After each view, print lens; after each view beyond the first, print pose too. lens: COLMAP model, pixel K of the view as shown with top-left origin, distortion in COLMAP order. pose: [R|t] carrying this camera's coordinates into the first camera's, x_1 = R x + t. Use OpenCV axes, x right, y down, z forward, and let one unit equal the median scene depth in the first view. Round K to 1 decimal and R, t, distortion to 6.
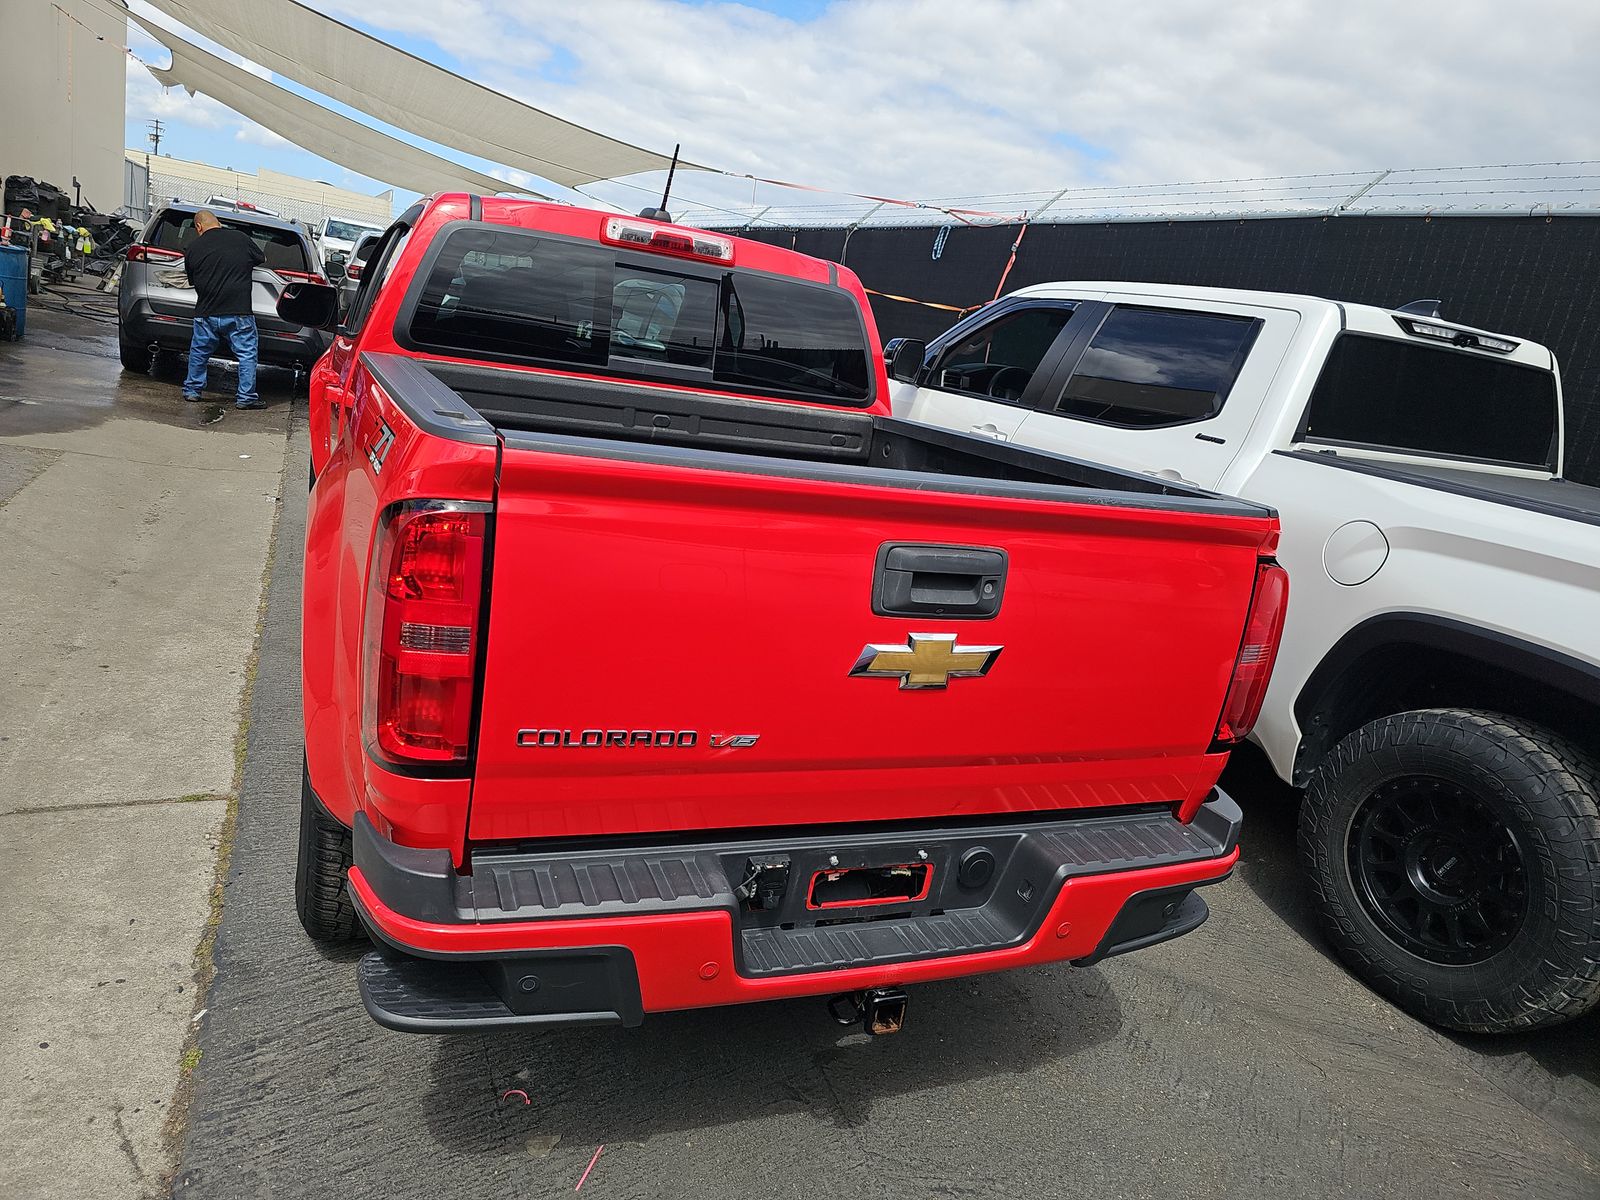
lens RADIAL K [[1007.2, 0, 793.7], [0, 1007.2, 633.3], [0, 0, 1]] dist [0.053393, -0.048425]
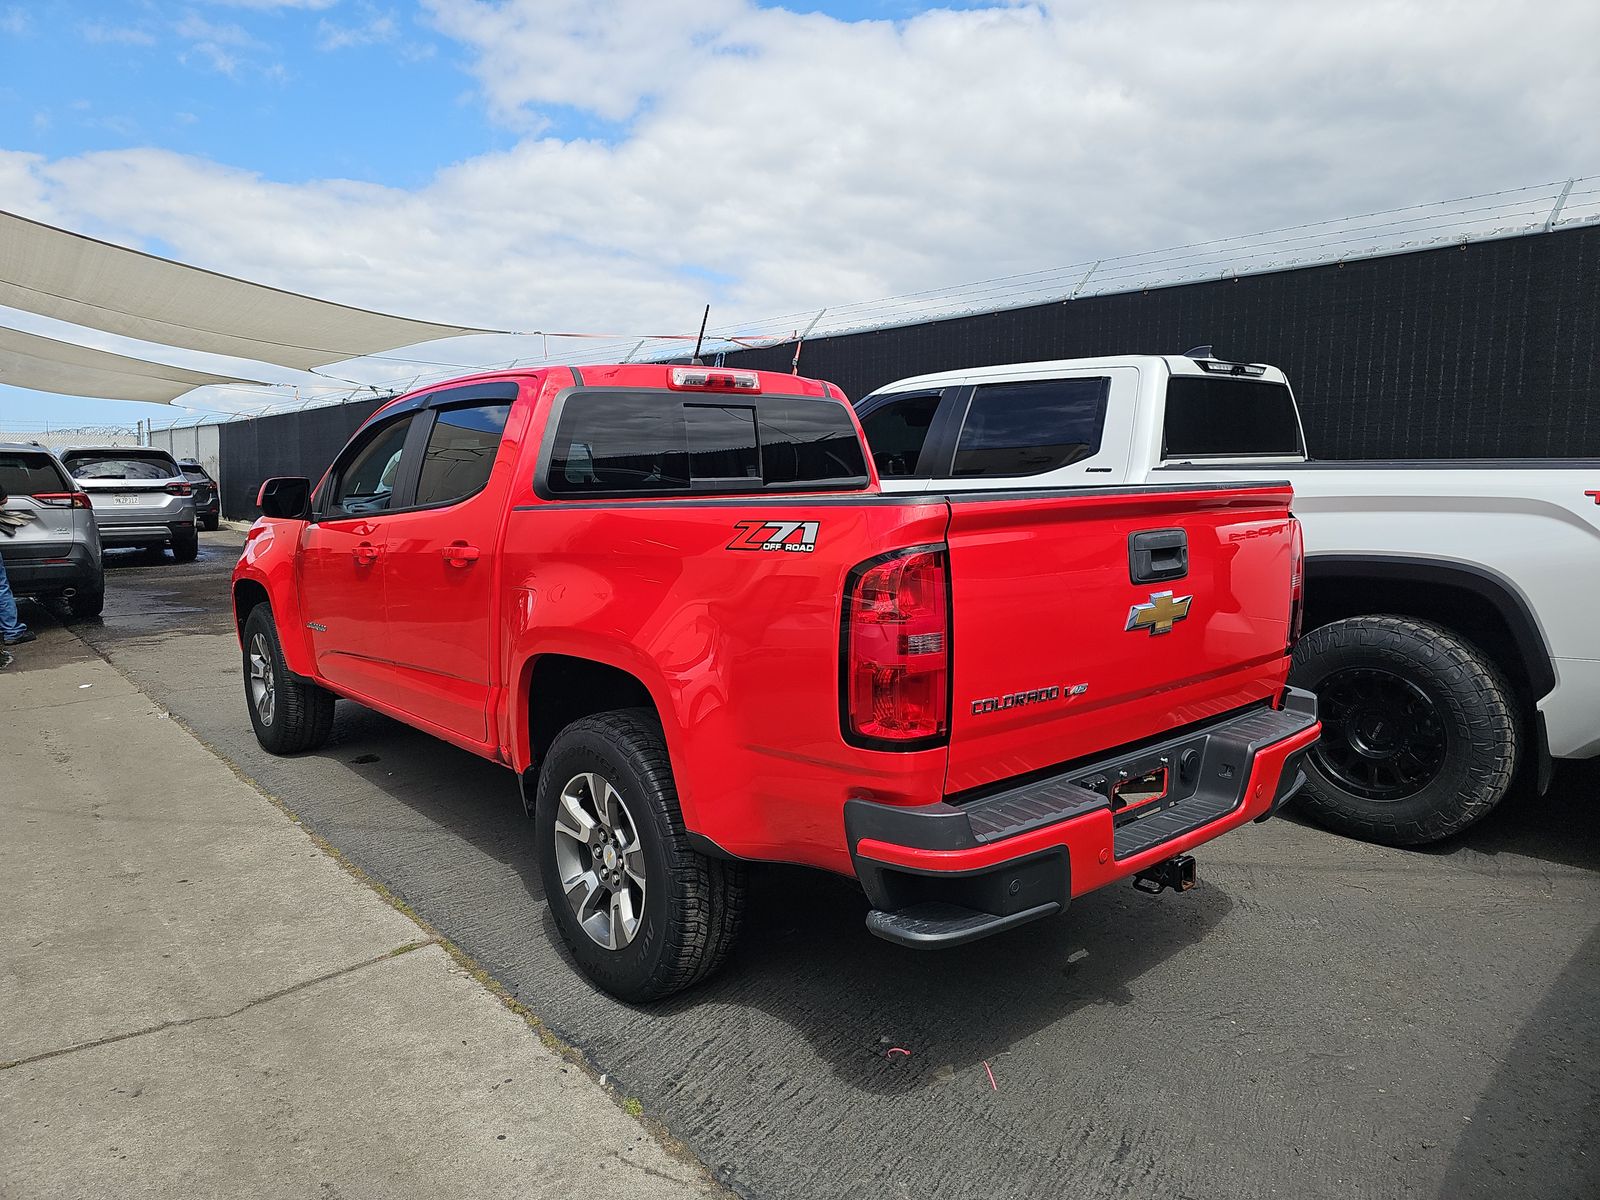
lens RADIAL K [[1007.2, 0, 793.7], [0, 1007.2, 633.3], [0, 0, 1]] dist [0.053393, -0.048425]
pose [[0.942277, -0.209405, 0.261272, -0.435954], [0.238110, 0.967670, -0.083172, 0.030815], [-0.235408, 0.140583, 0.961675, -0.150540]]
